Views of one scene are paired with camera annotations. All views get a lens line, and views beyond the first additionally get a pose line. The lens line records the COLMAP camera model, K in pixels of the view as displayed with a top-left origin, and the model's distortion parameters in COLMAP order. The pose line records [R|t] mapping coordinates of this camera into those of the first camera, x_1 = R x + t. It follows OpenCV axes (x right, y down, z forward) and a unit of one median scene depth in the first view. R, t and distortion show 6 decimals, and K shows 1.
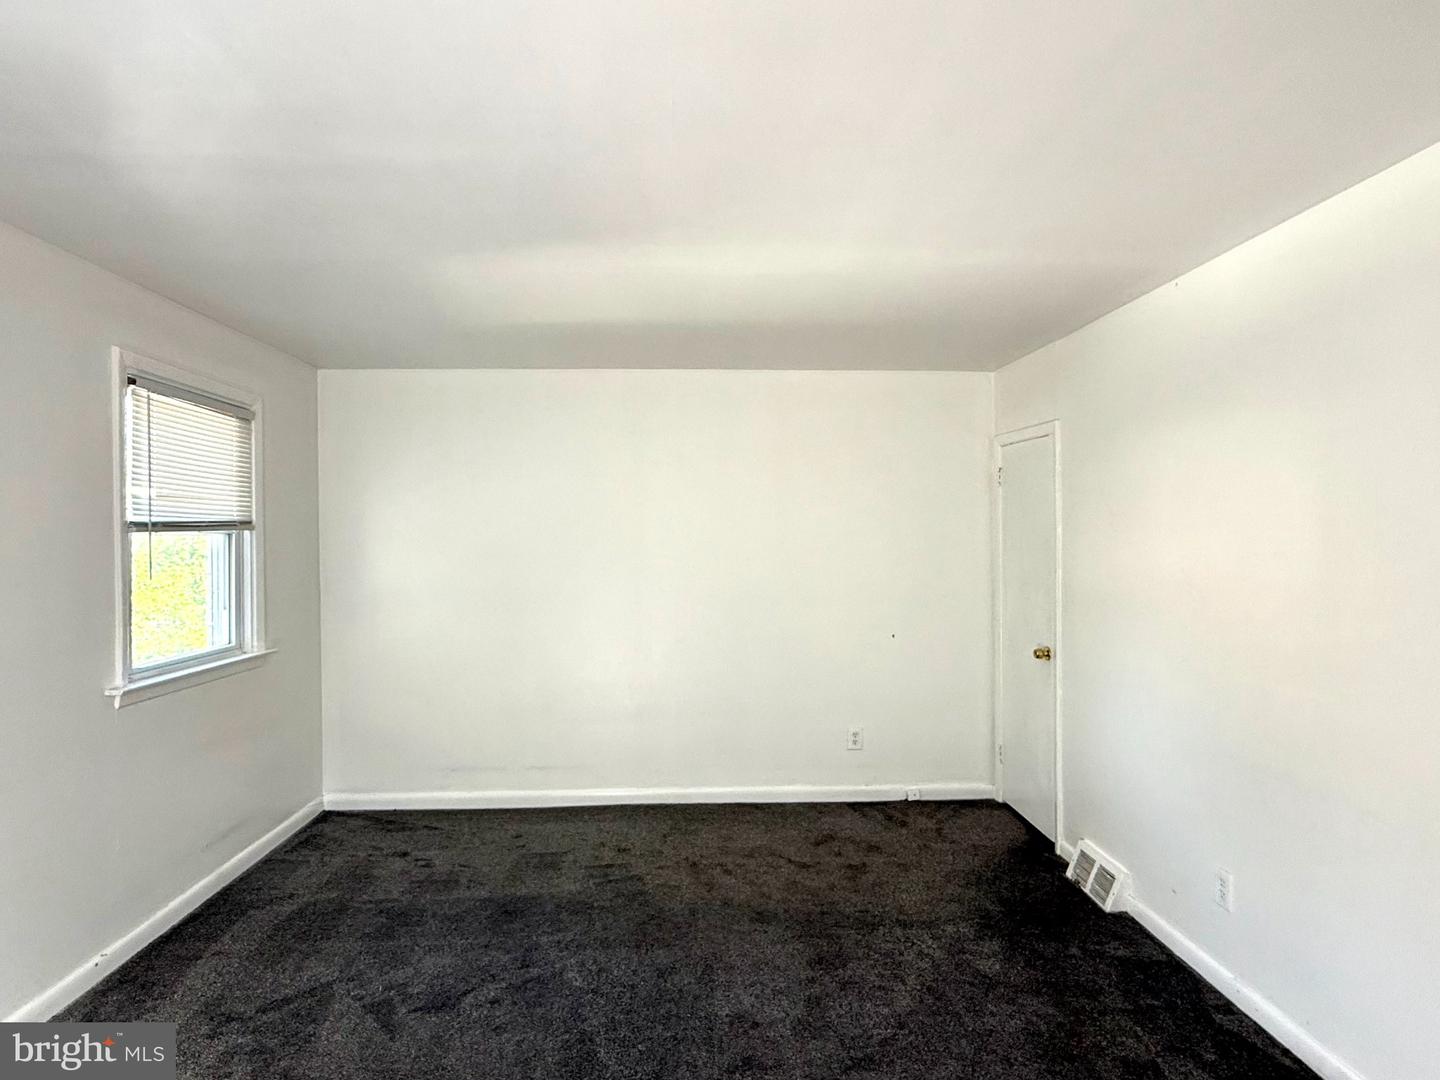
lens RADIAL K [[785.3, 0, 716.6], [0, 785.3, 539.6], [0, 0, 1]] dist [-0.004791, -0.000165]
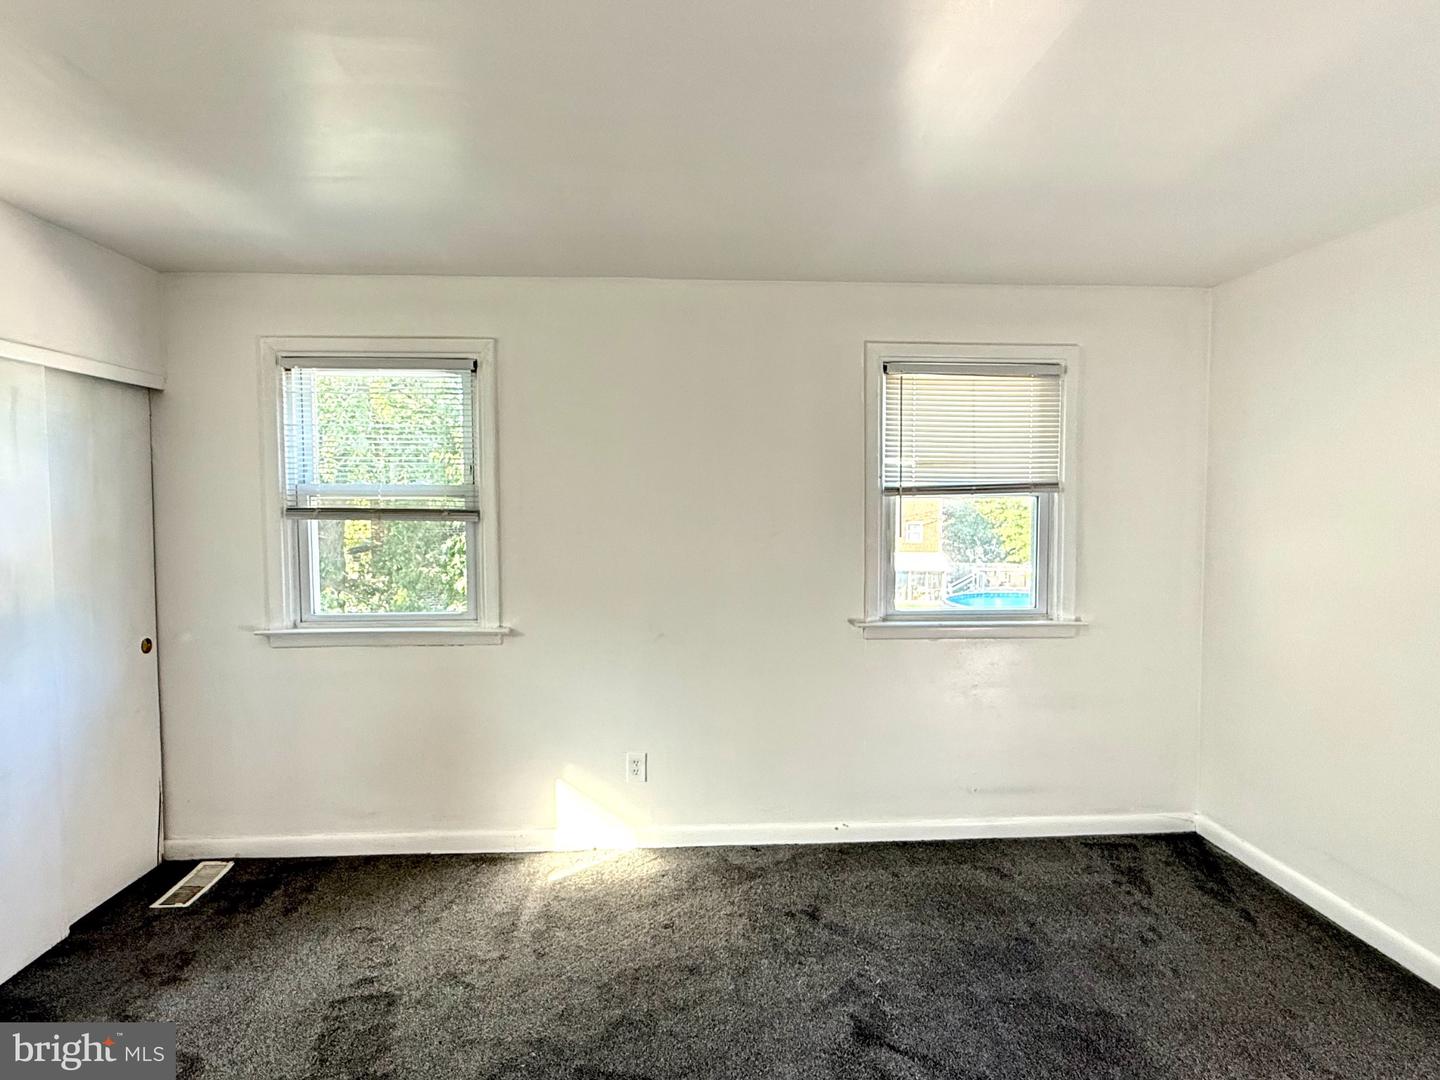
lens RADIAL K [[785.3, 0, 715.7], [0, 785.3, 536.4], [0, 0, 1]] dist [-0.004791, -0.000165]
pose [[0.008116, 0.063278, -0.997963, 0.364746], [-0.003317, 0.997992, 0.063253, -0.018459], [0.999962, 0.002797, 0.008310, 0.598679]]
